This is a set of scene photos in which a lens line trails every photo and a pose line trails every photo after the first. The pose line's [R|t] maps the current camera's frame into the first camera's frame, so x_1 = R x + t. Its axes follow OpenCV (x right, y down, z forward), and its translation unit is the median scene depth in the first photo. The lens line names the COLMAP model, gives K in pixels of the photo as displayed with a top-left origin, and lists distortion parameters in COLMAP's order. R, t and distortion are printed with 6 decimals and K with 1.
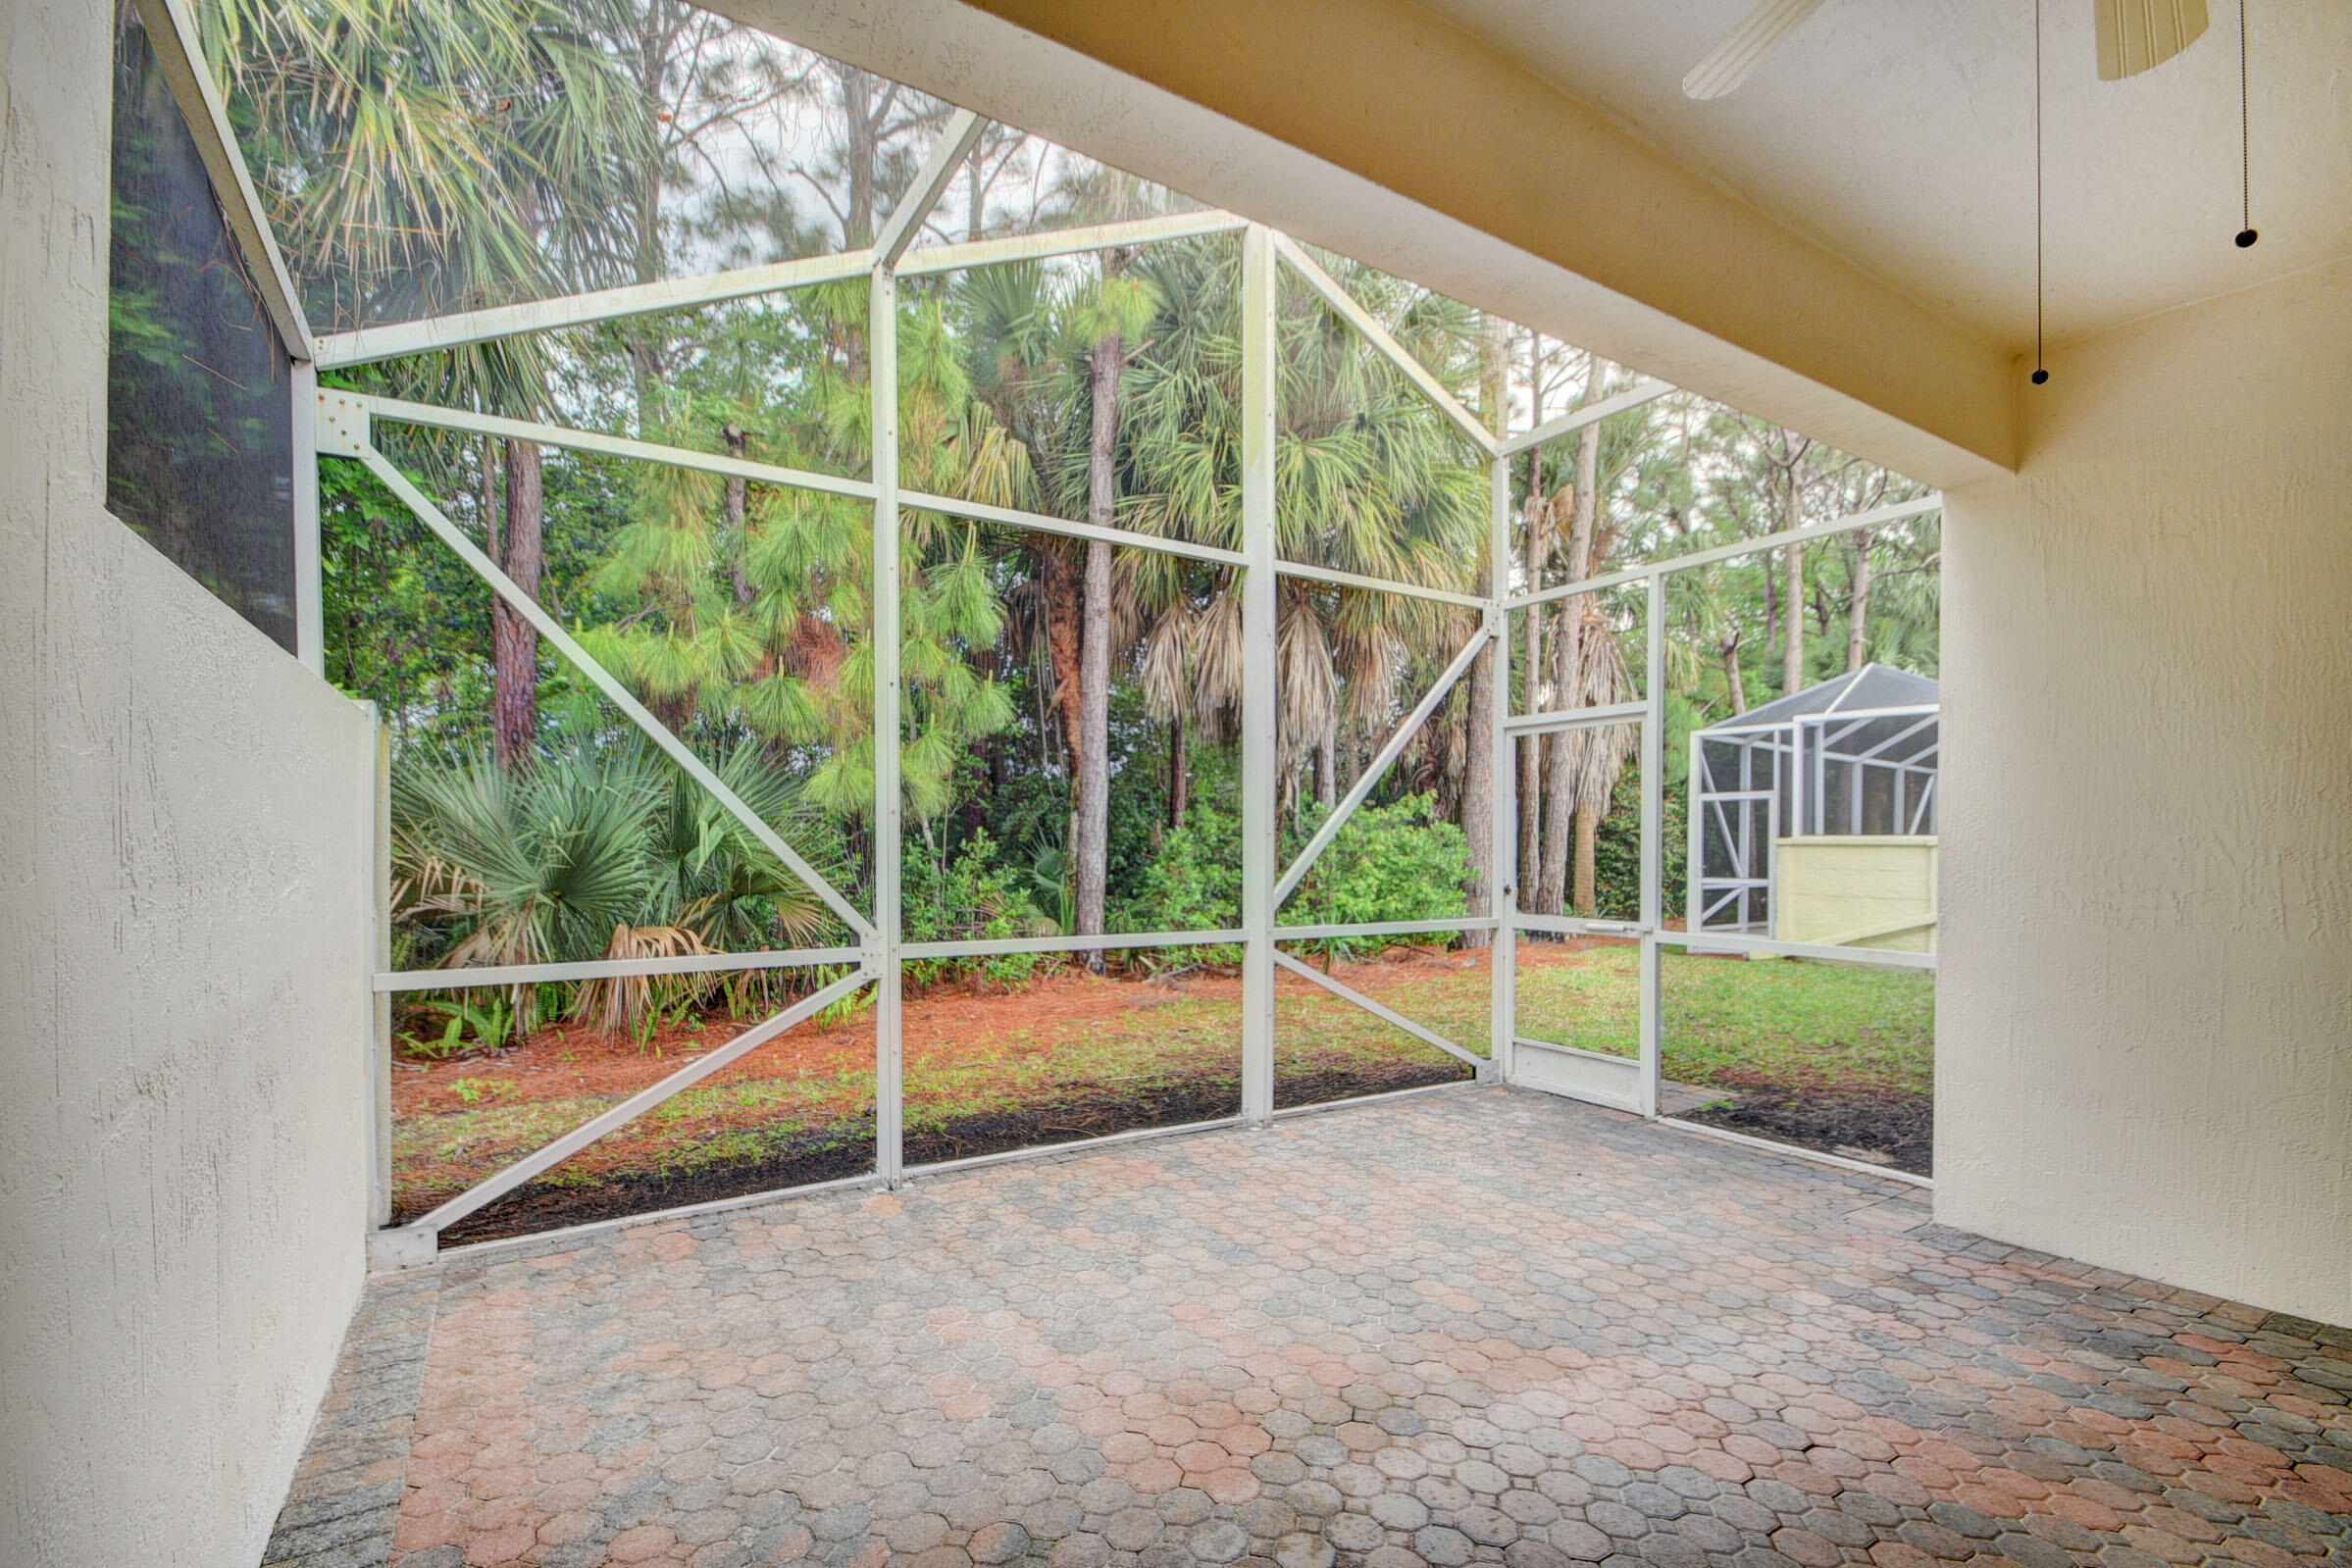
lens RADIAL K [[1039.0, 0, 1158.0], [0, 1039.0, 852.2], [0, 0, 1]] dist [0.013090, -0.016646]
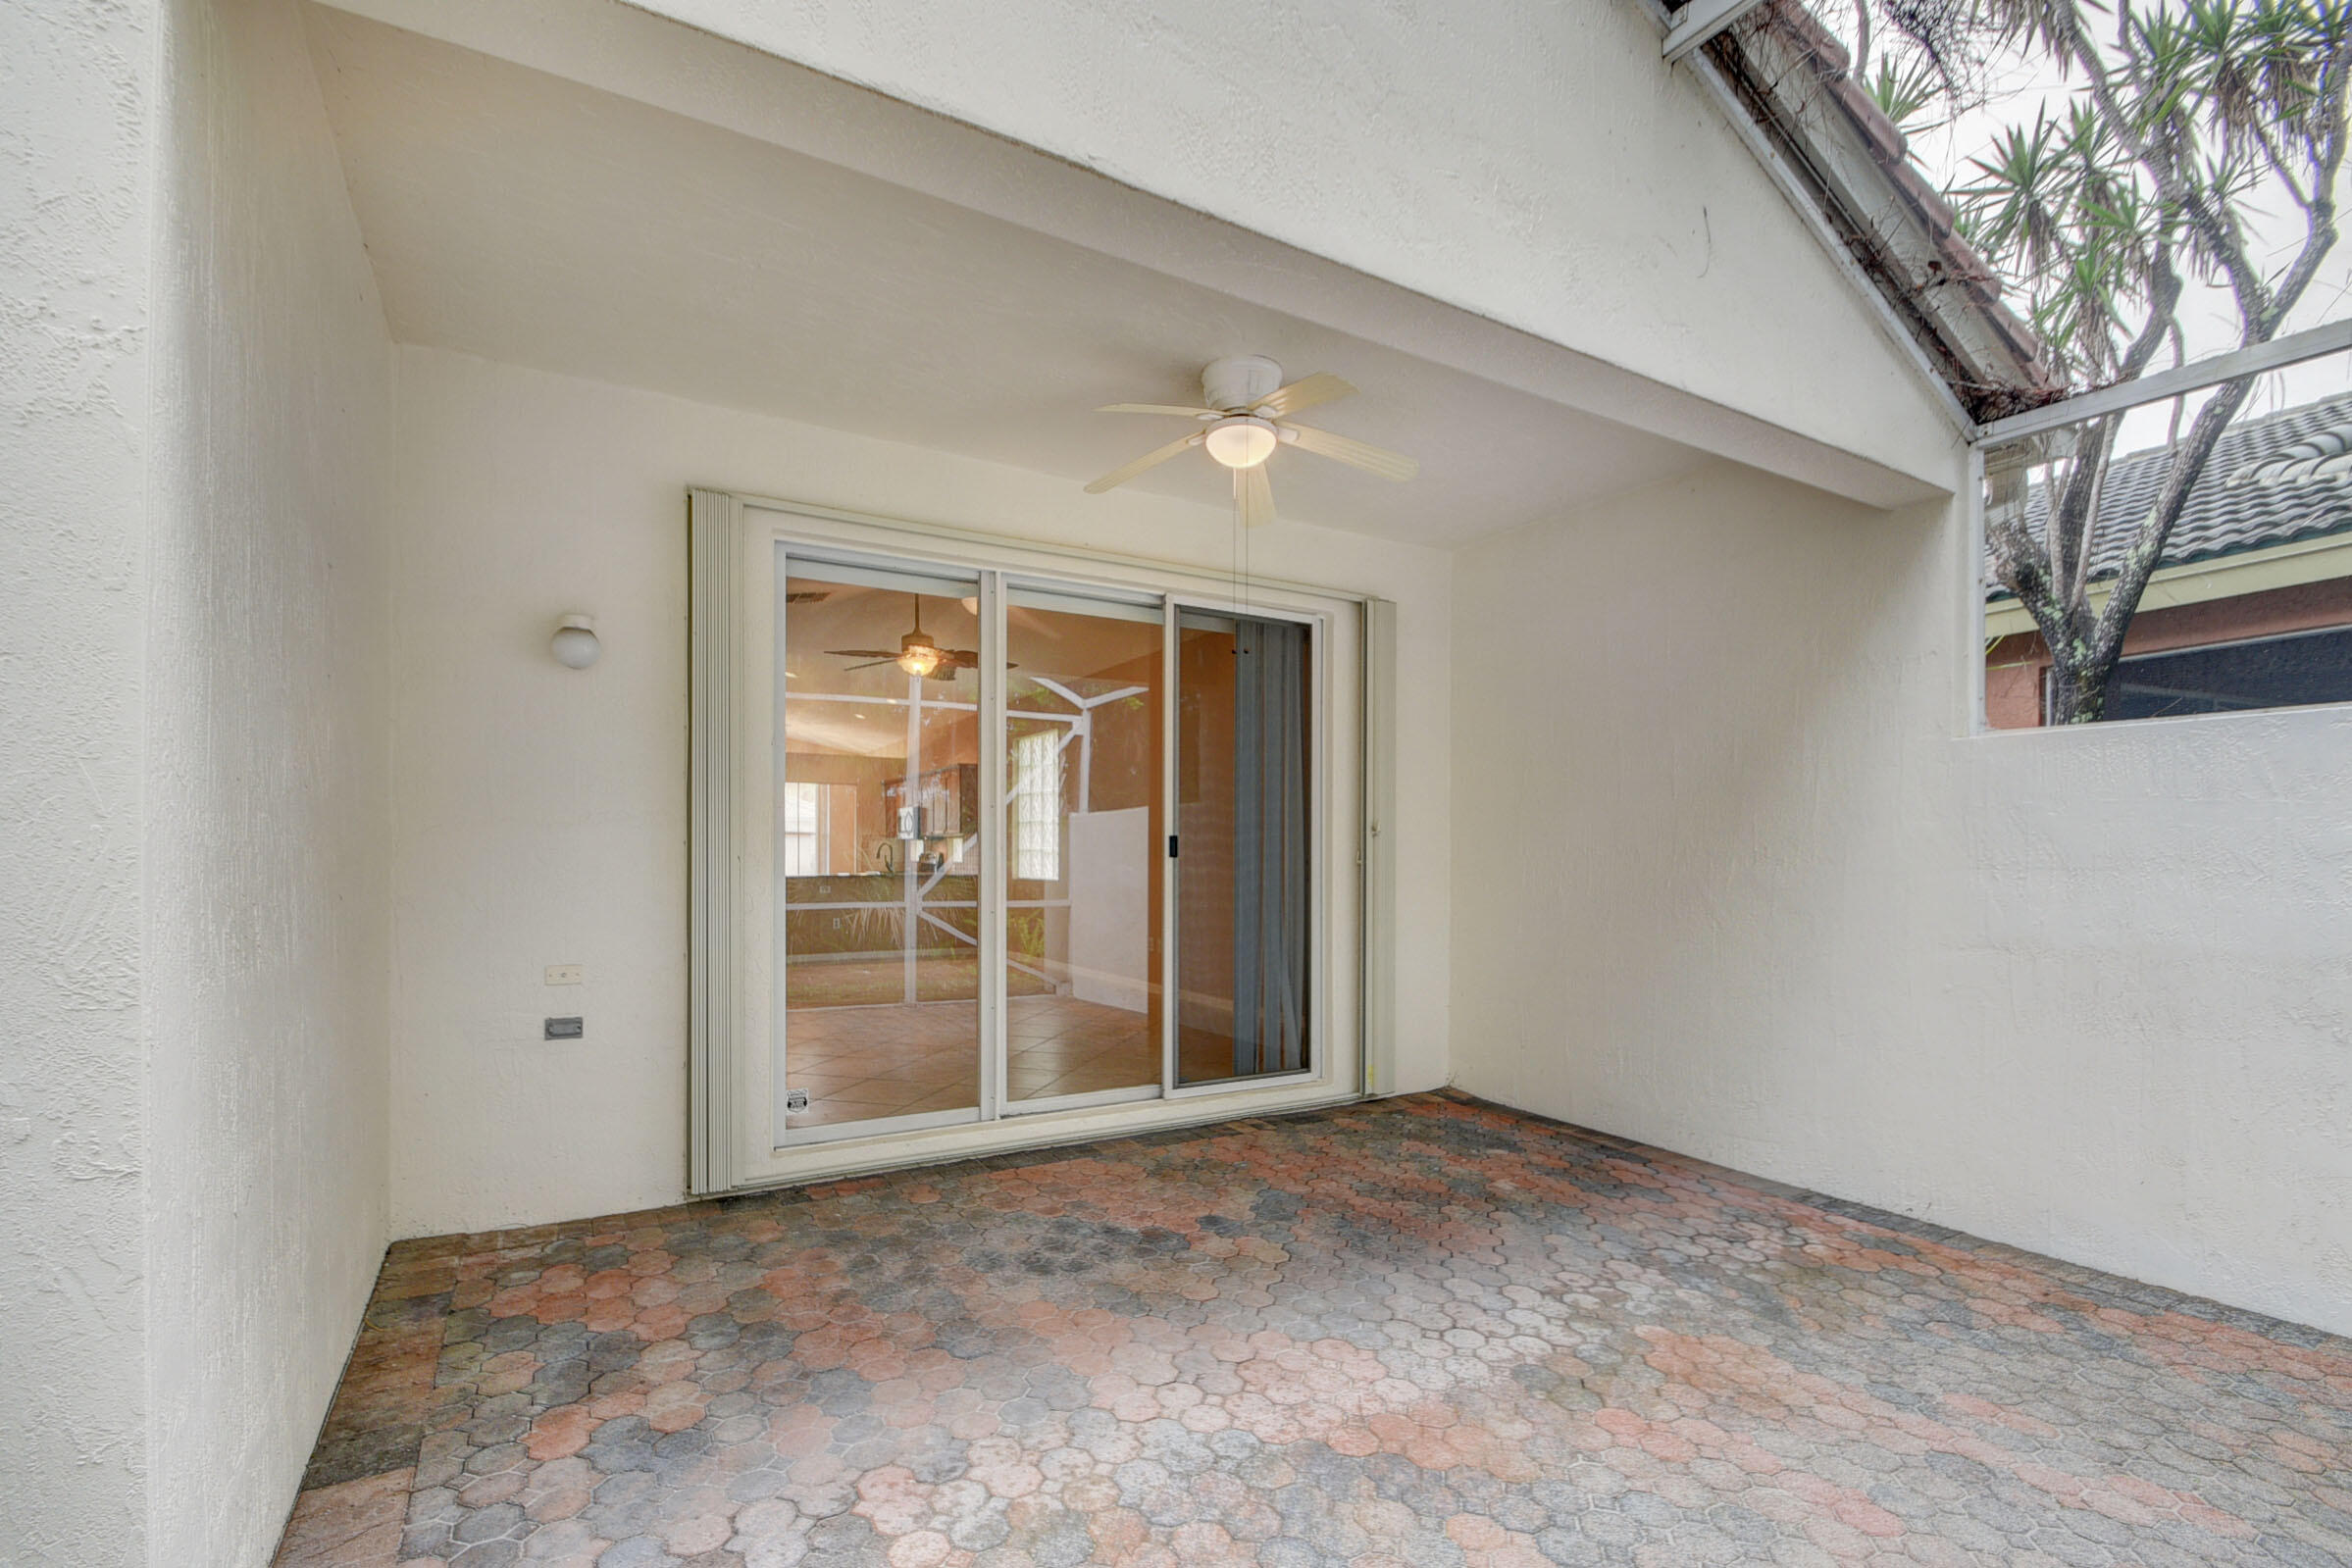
lens RADIAL K [[1039.0, 0, 1158.0], [0, 1039.0, 852.2], [0, 0, 1]] dist [0.013090, -0.016646]
pose [[-0.999690, -0.008703, 0.023311, 0.452035], [-0.008628, 0.999957, 0.003332, 0.000730], [-0.023339, 0.003130, -0.999723, 1.560778]]
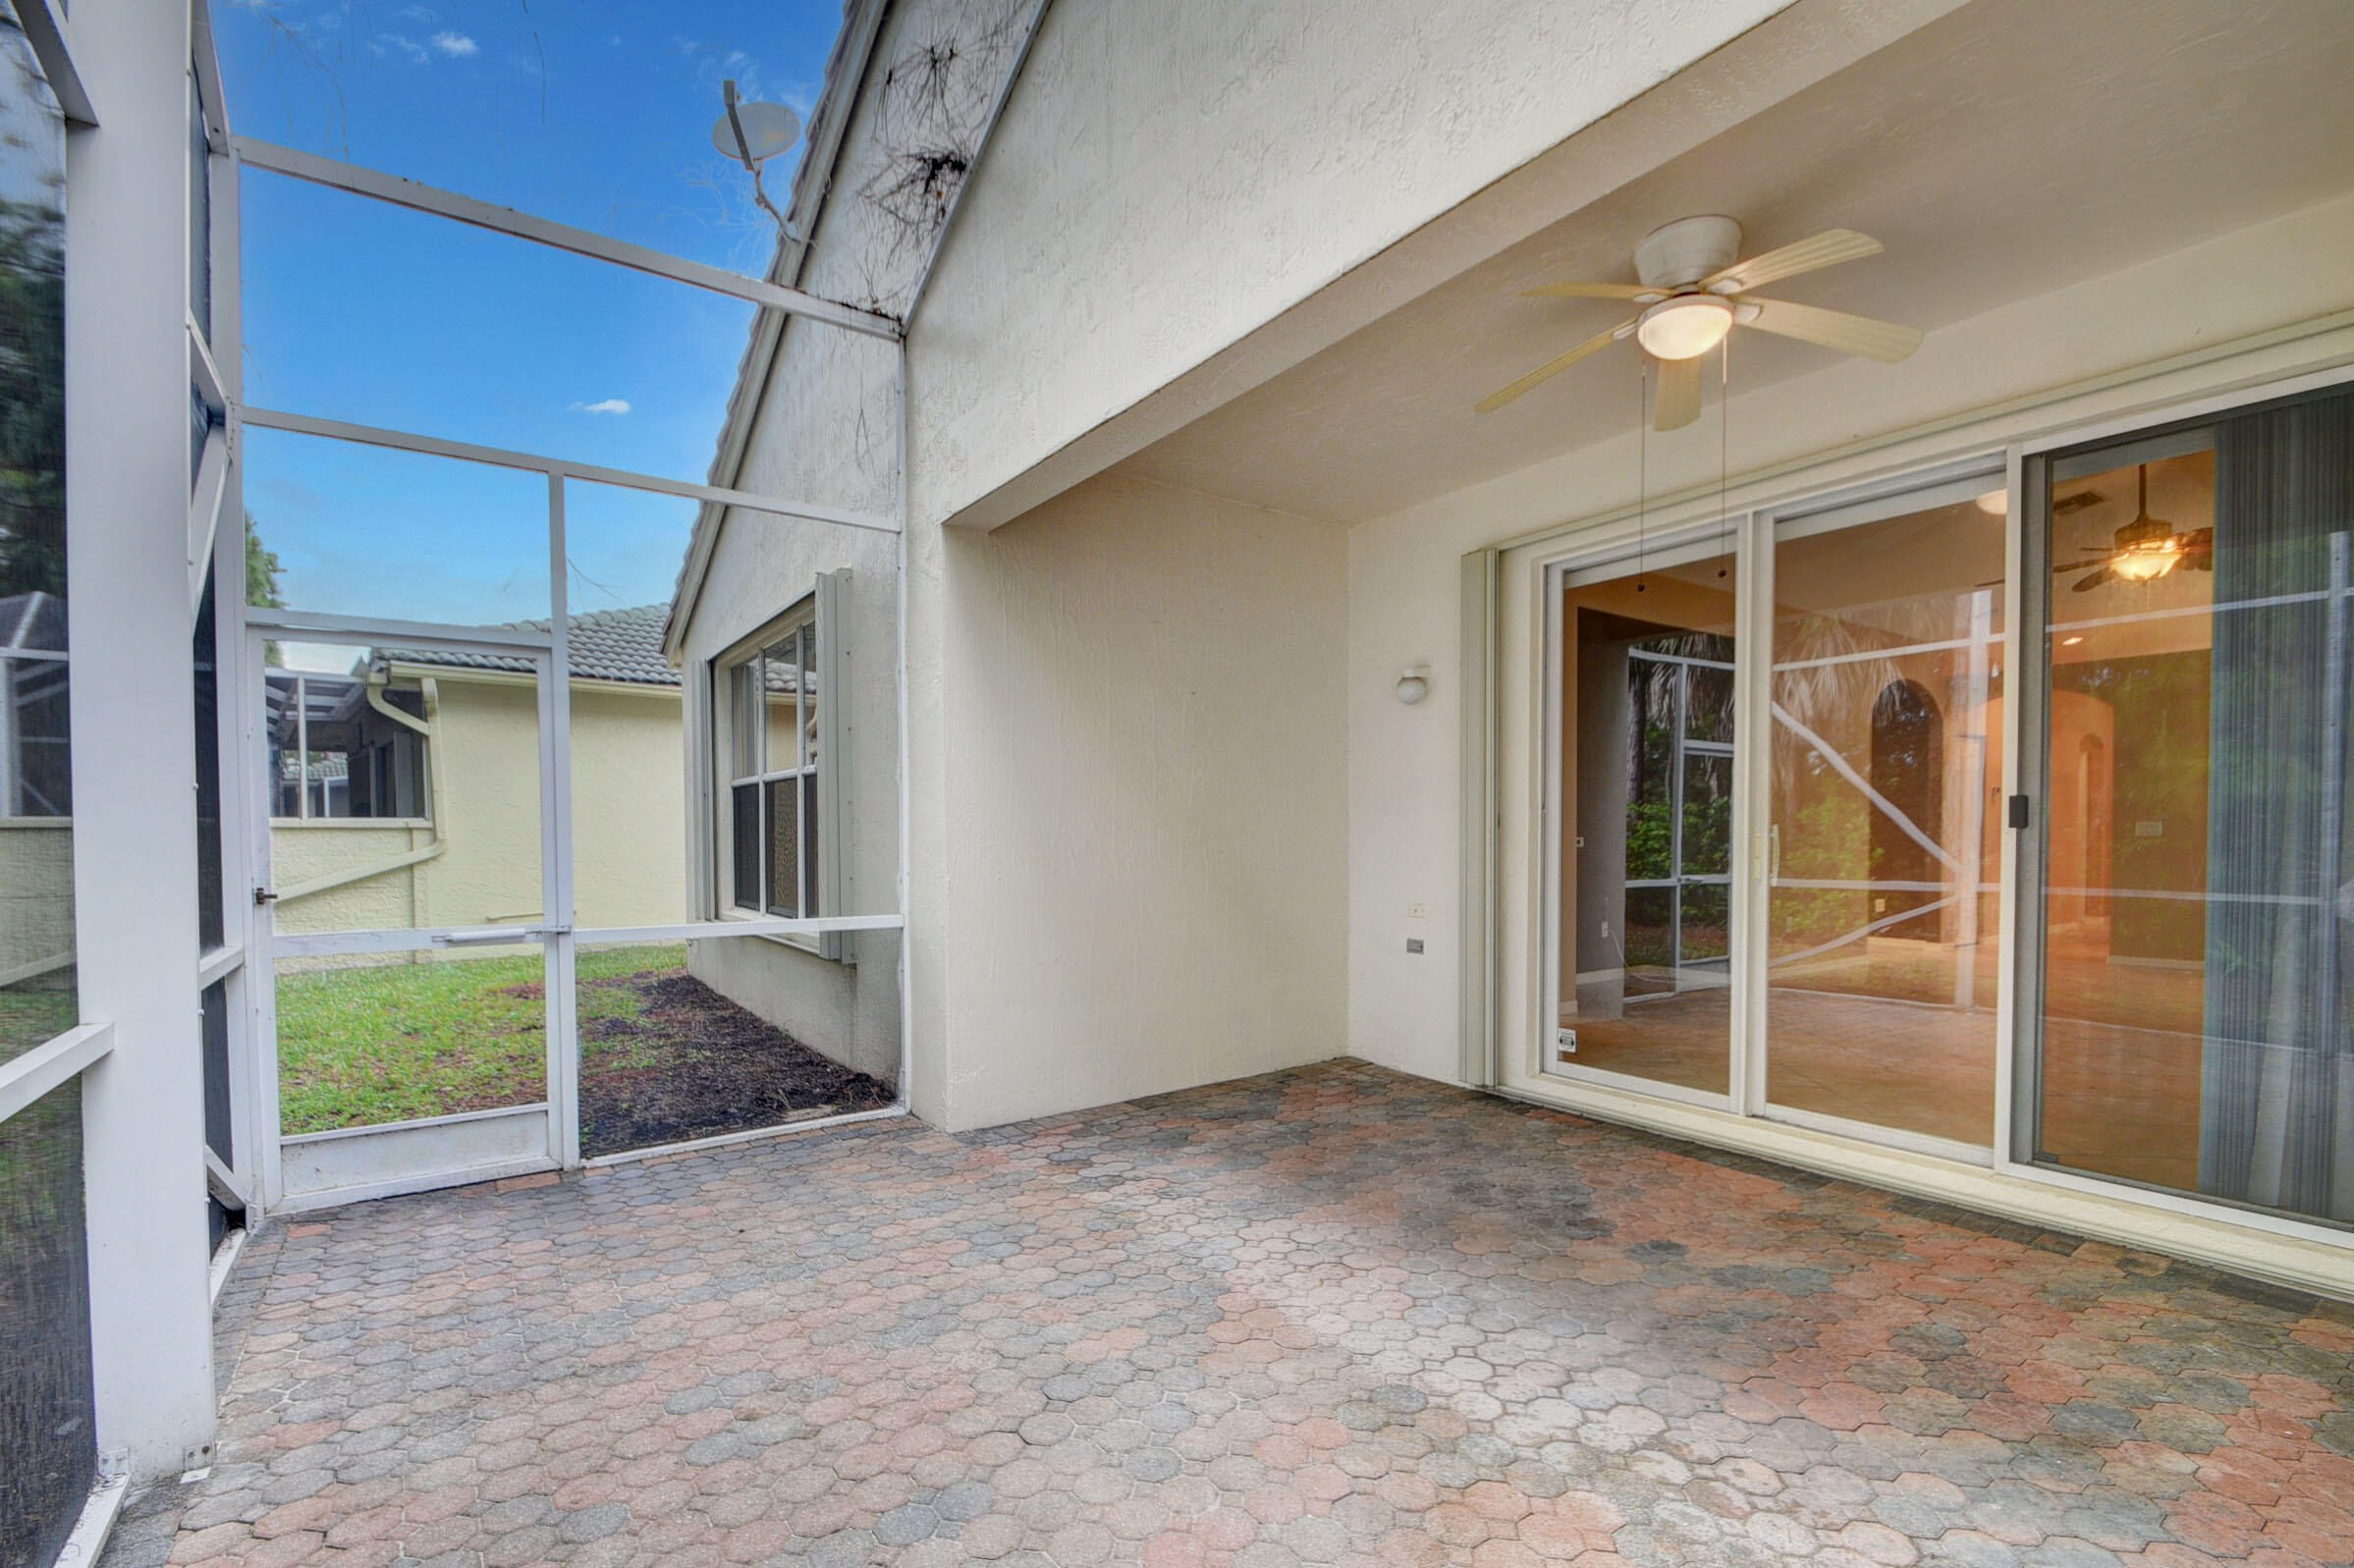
lens RADIAL K [[1039.9, 0, 1159.0], [0, 1039.9, 852.2], [0, 0, 1]] dist [0.013090, -0.016646]
pose [[-0.064793, -0.025670, 0.997569, -0.540878], [0.010751, 0.999593, 0.026420, 0.000137], [-0.997841, 0.012437, -0.064491, 0.959741]]
